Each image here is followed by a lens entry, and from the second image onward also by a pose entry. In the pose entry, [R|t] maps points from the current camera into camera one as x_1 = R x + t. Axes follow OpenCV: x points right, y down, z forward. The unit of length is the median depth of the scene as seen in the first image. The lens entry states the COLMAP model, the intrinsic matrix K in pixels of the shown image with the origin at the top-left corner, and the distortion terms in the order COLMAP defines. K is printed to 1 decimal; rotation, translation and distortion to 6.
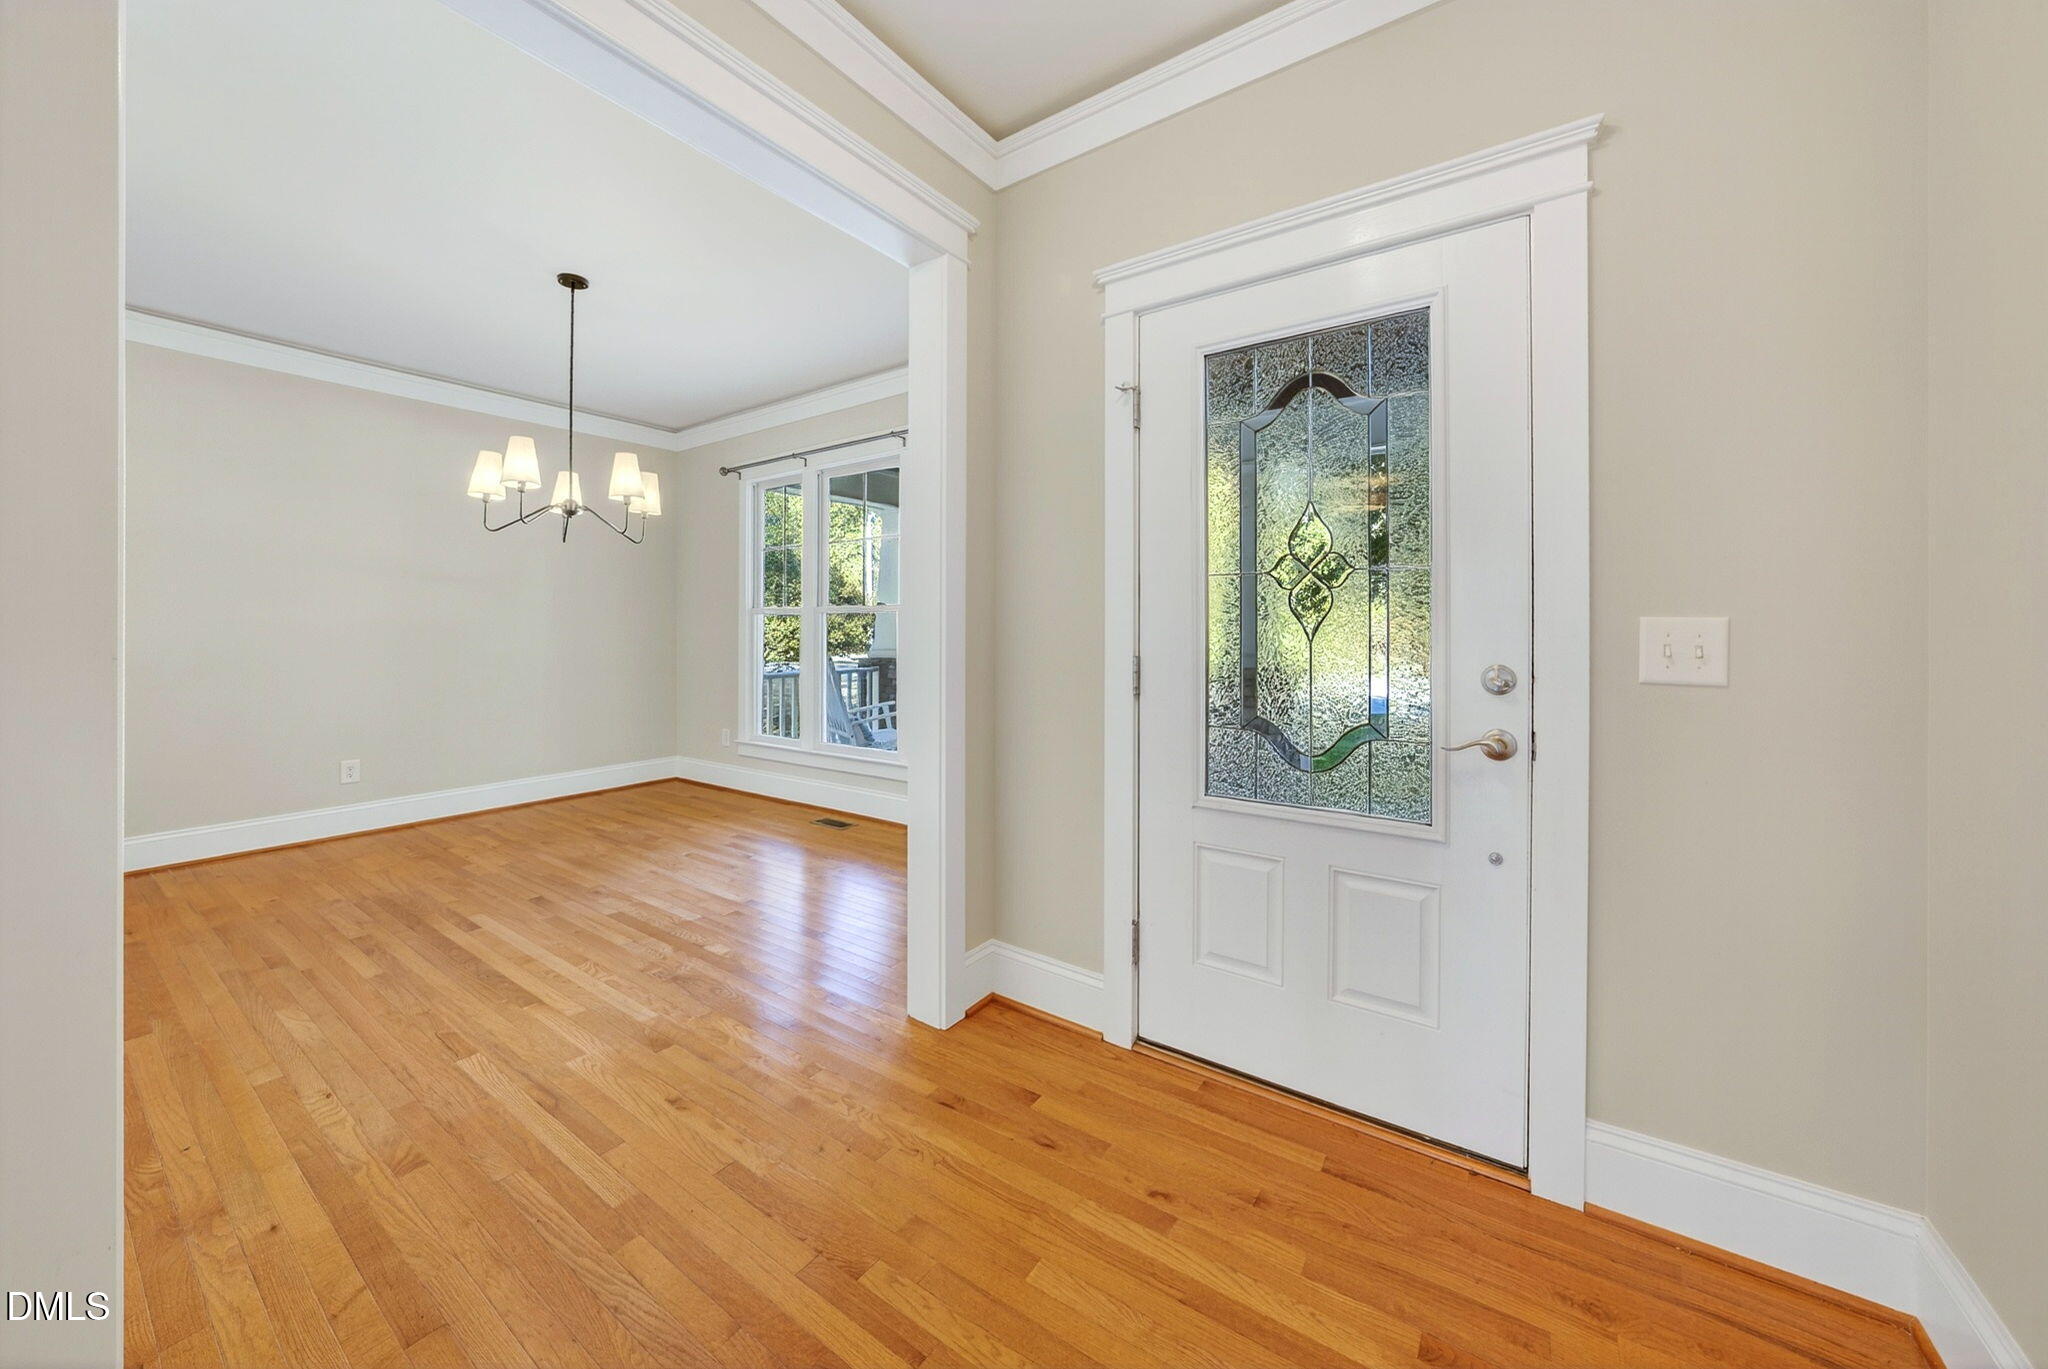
lens RADIAL K [[741.0, 0, 1023.8], [0, 741.0, 626.7], [0, 0, 1]] dist [-0.000593, -0.000070]
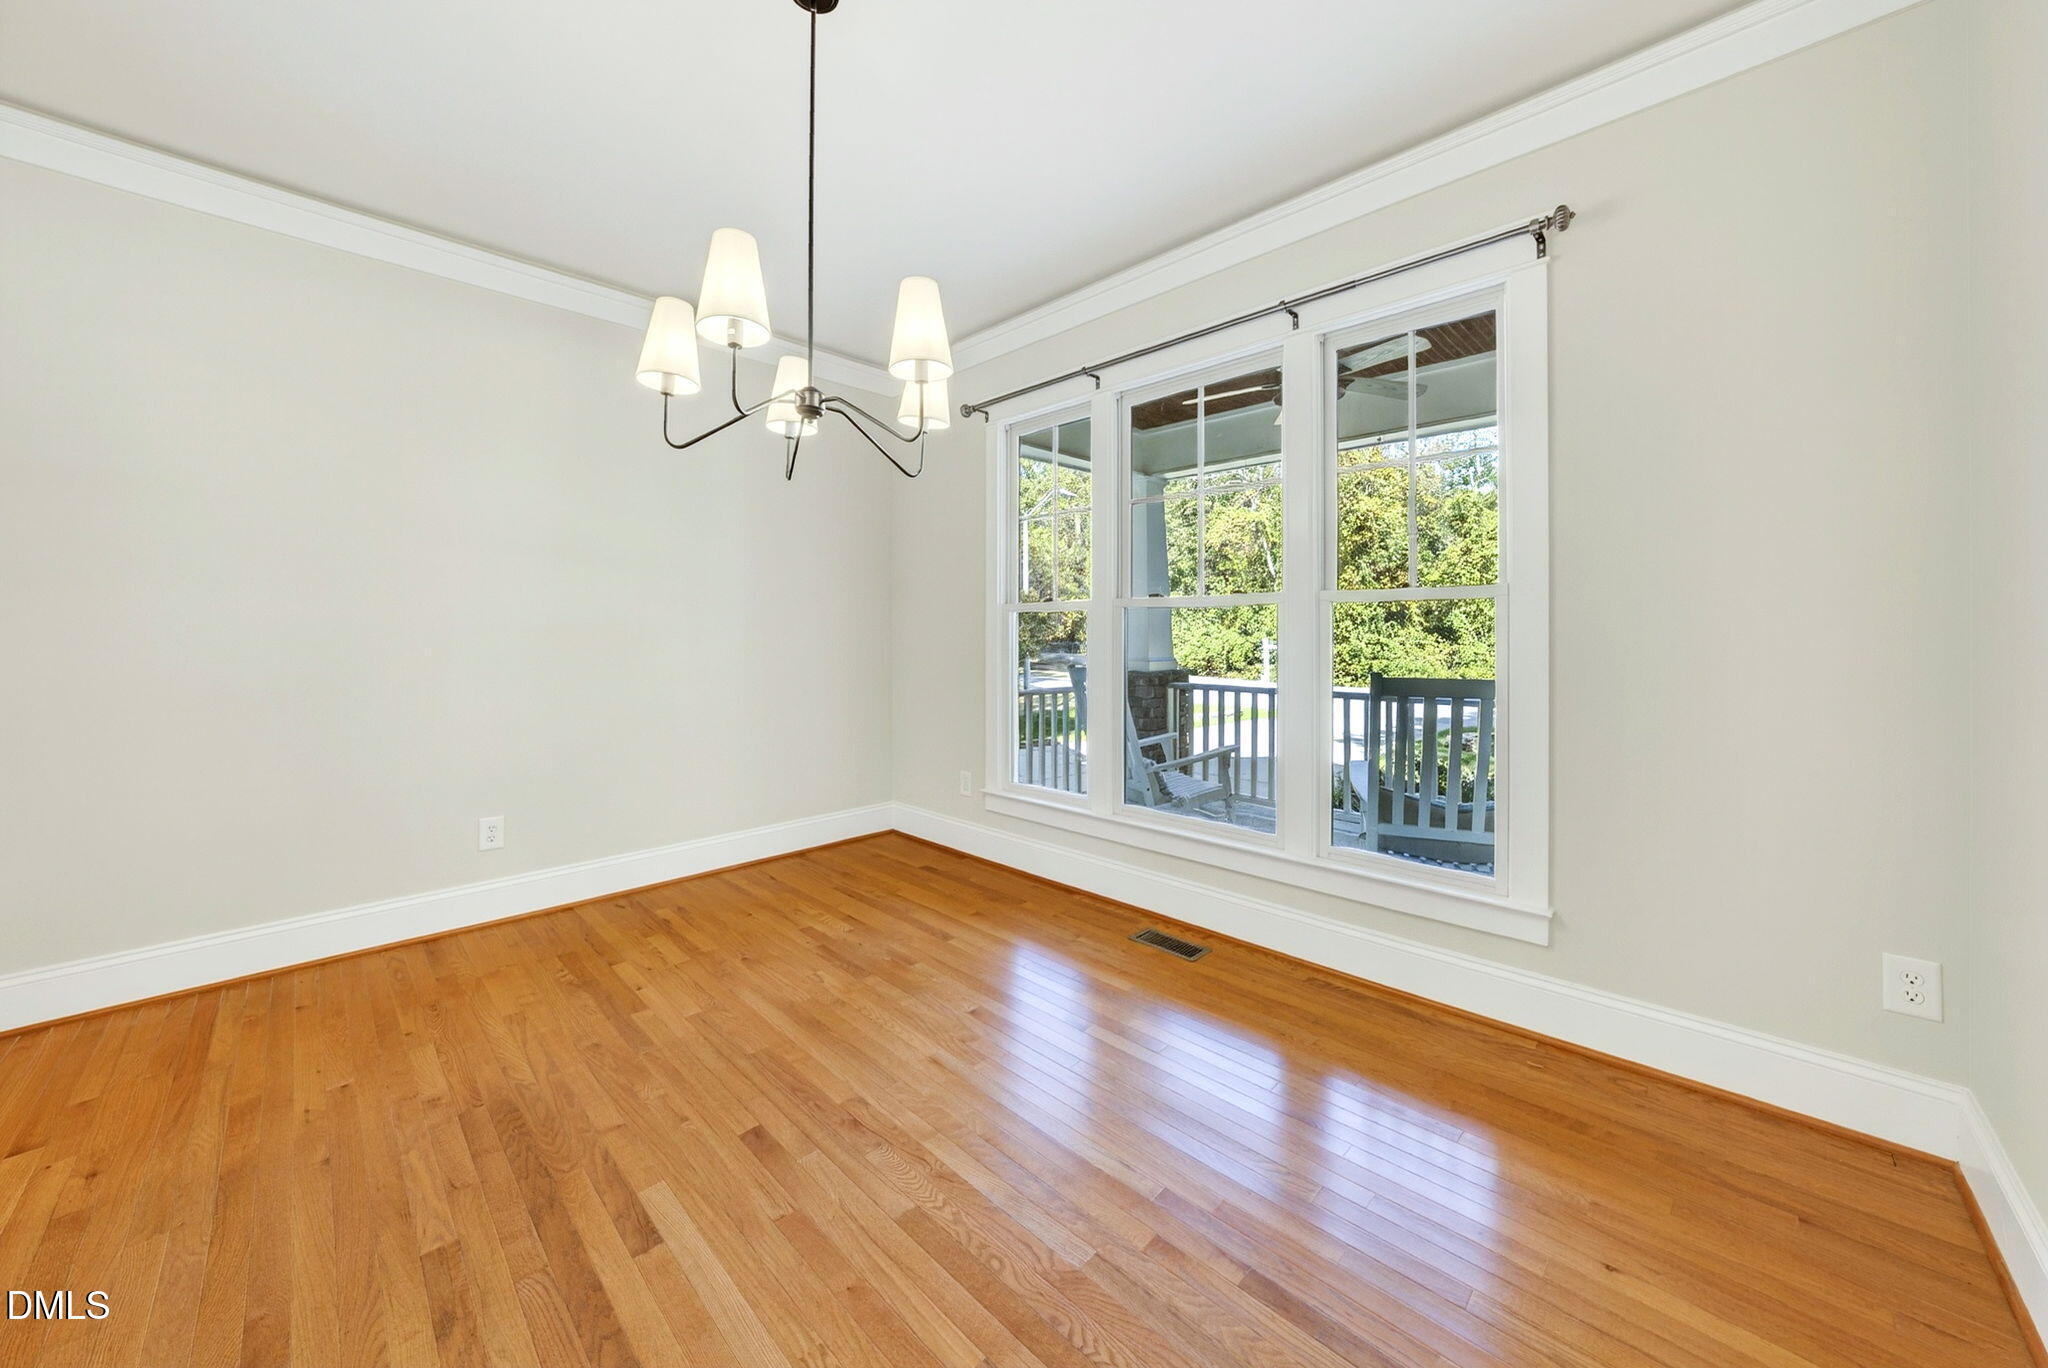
lens RADIAL K [[736.6, 0, 1030.1], [0, 736.6, 636.1], [0, 0, 1]] dist [-0.000206, -0.000017]
pose [[0.986865, -0.000310, -0.161549, -0.517253], [0.001074, 0.999989, 0.004639, 0.006528], [0.161546, -0.004752, 0.986854, 0.701155]]
